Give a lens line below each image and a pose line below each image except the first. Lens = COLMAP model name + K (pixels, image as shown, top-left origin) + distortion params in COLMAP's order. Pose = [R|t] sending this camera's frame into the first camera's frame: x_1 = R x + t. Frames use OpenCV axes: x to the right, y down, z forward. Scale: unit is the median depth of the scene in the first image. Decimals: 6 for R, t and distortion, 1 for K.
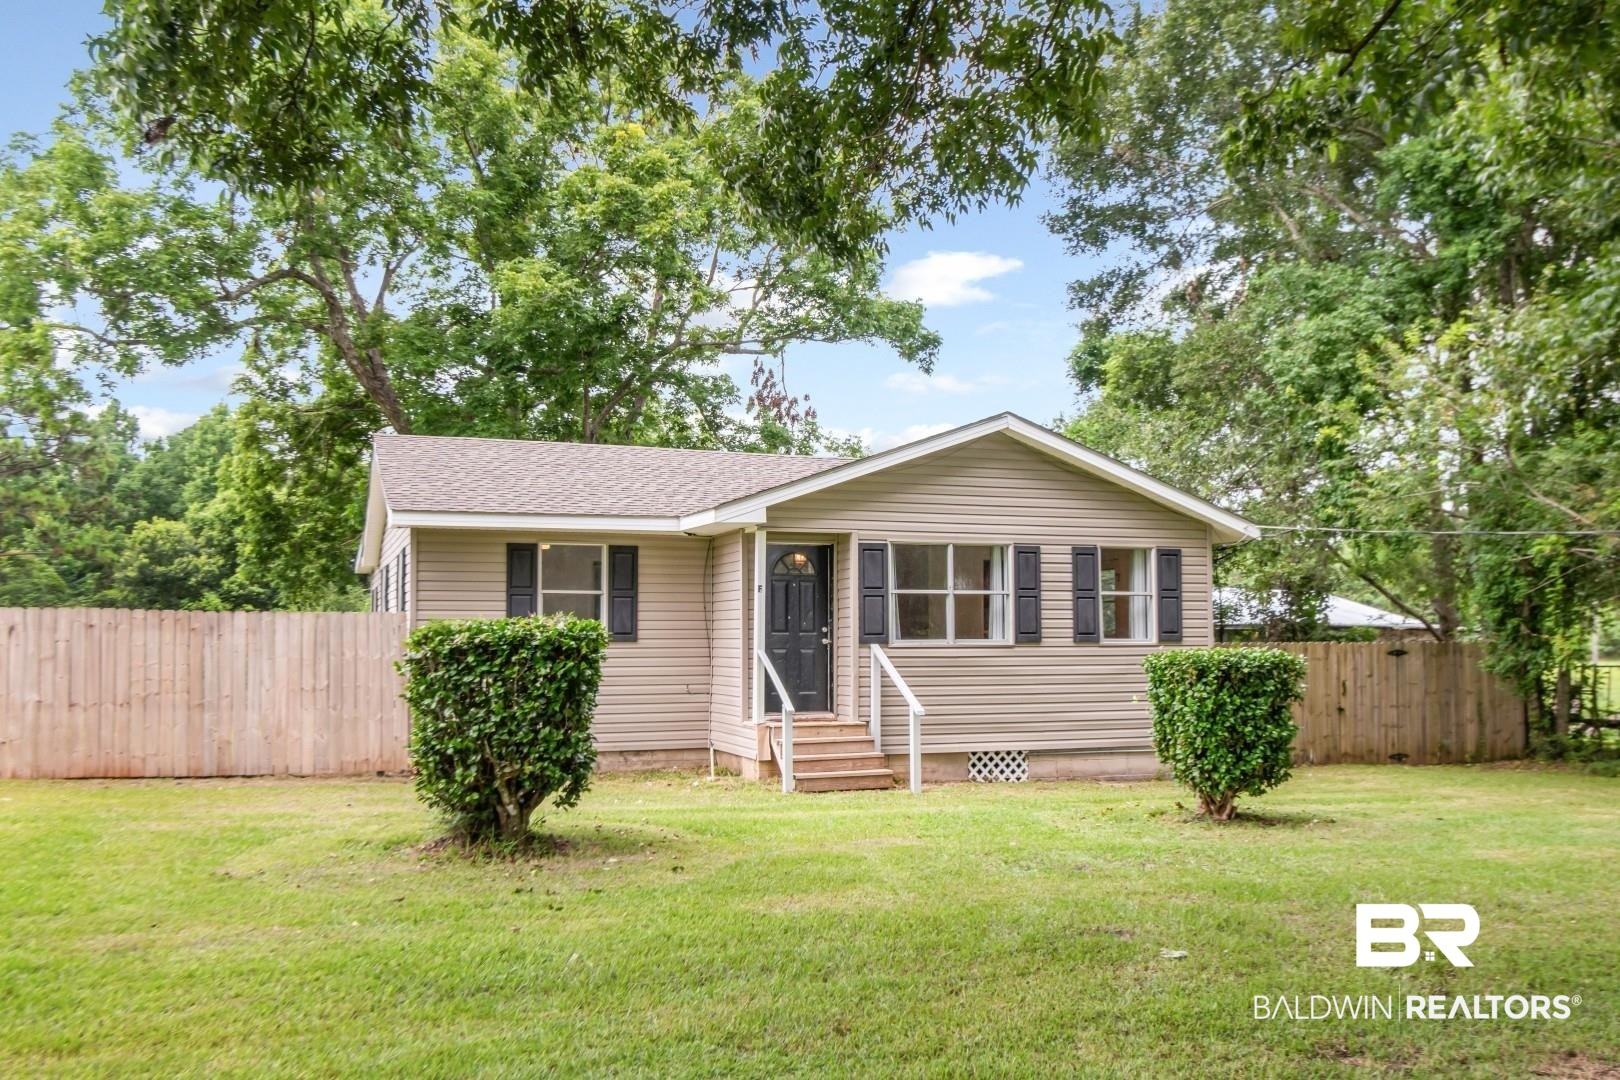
lens RADIAL K [[1330.8, 0, 855.2], [0, 1330.8, 636.5], [0, 0, 1]] dist [0.003985, -0.006790]
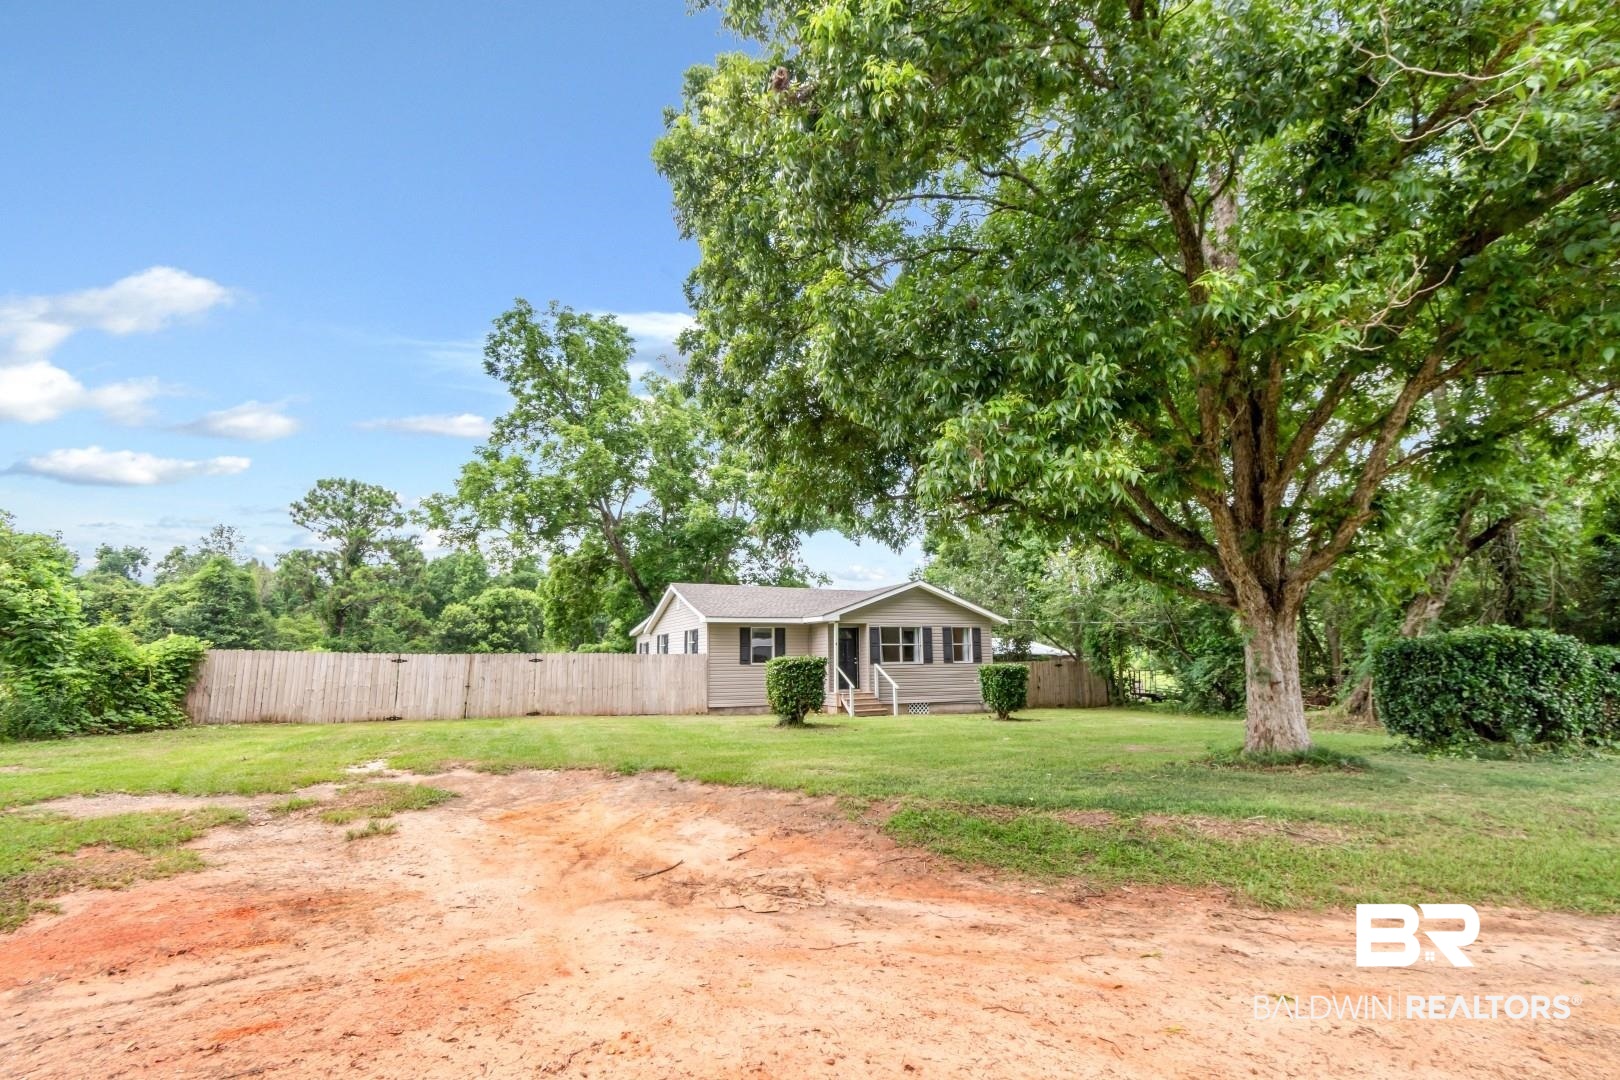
lens RADIAL K [[716.8, 0, 848.3], [0, 716.8, 578.4], [0, 0, 1]] dist [0.001321, 0.000151]
pose [[0.994783, 0.002700, 0.101982, -0.186307], [0.008922, 0.993517, -0.113332, -0.001943], [-0.101627, 0.113651, 0.988309, -0.465999]]
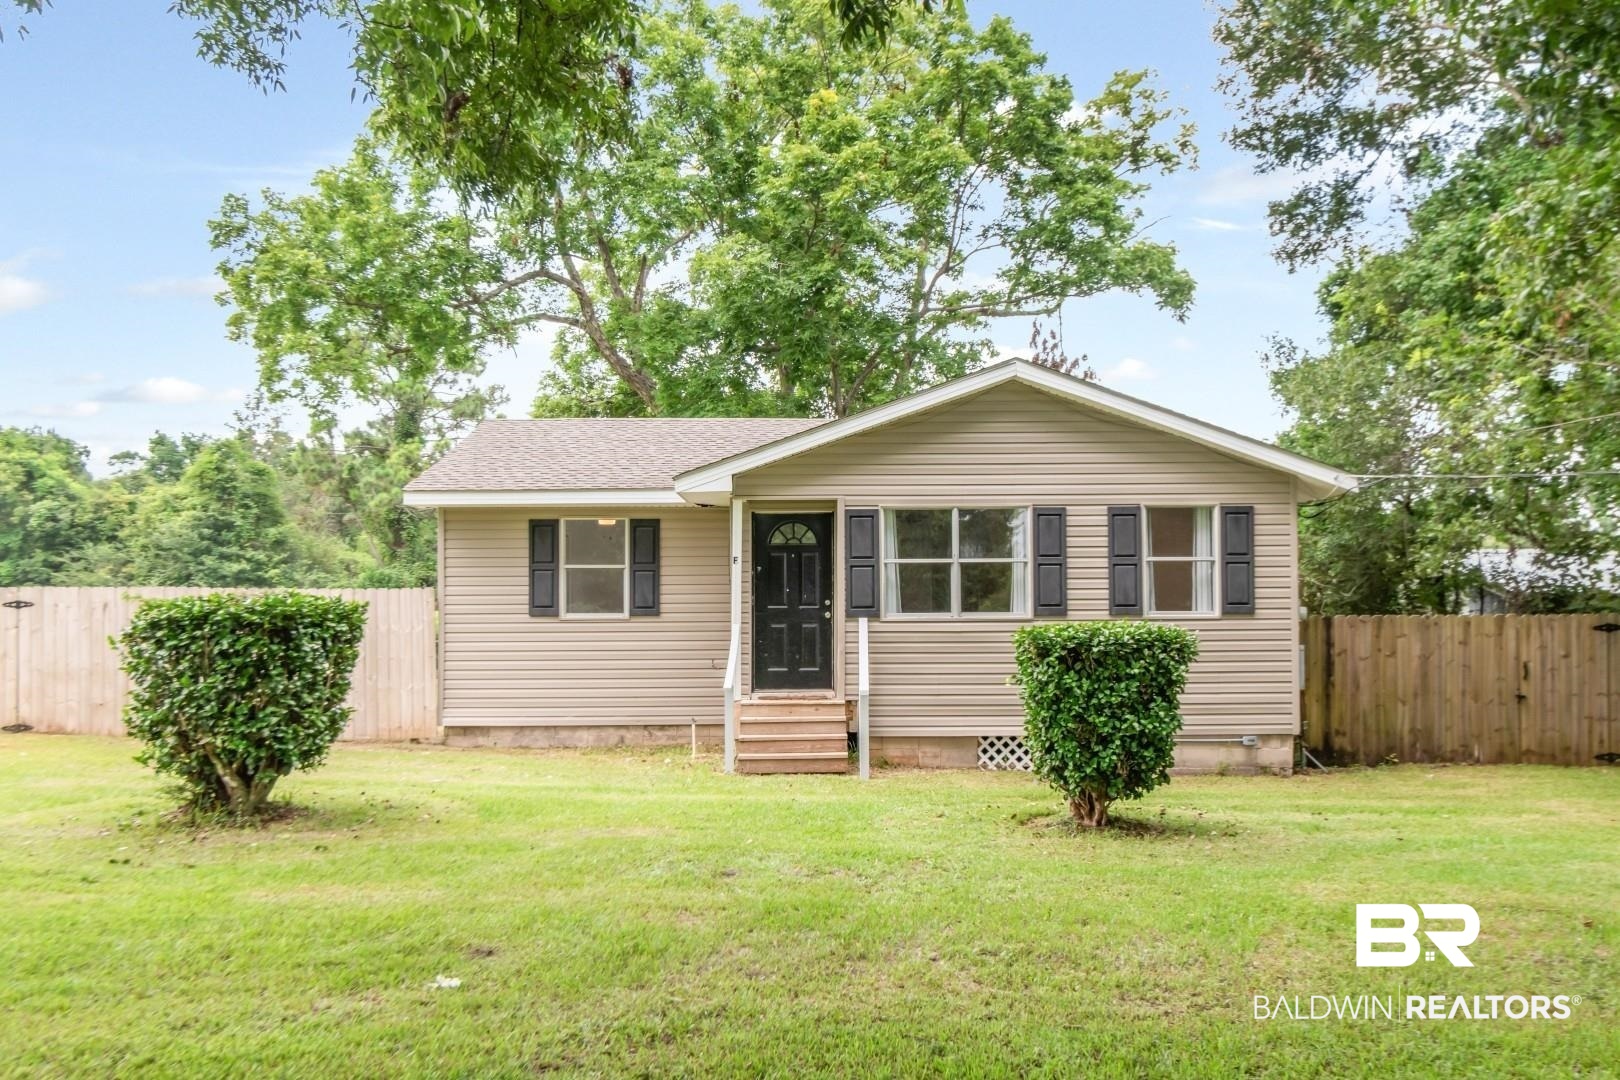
lens RADIAL K [[1330.8, 0, 855.2], [0, 1330.8, 636.5], [0, 0, 1]] dist [0.003985, -0.006790]
pose [[0.940933, 0.003412, -0.338577, 0.311645], [0.003527, 0.999796, 0.019877, 0.000218], [0.338575, -0.019897, 0.940729, 0.116592]]
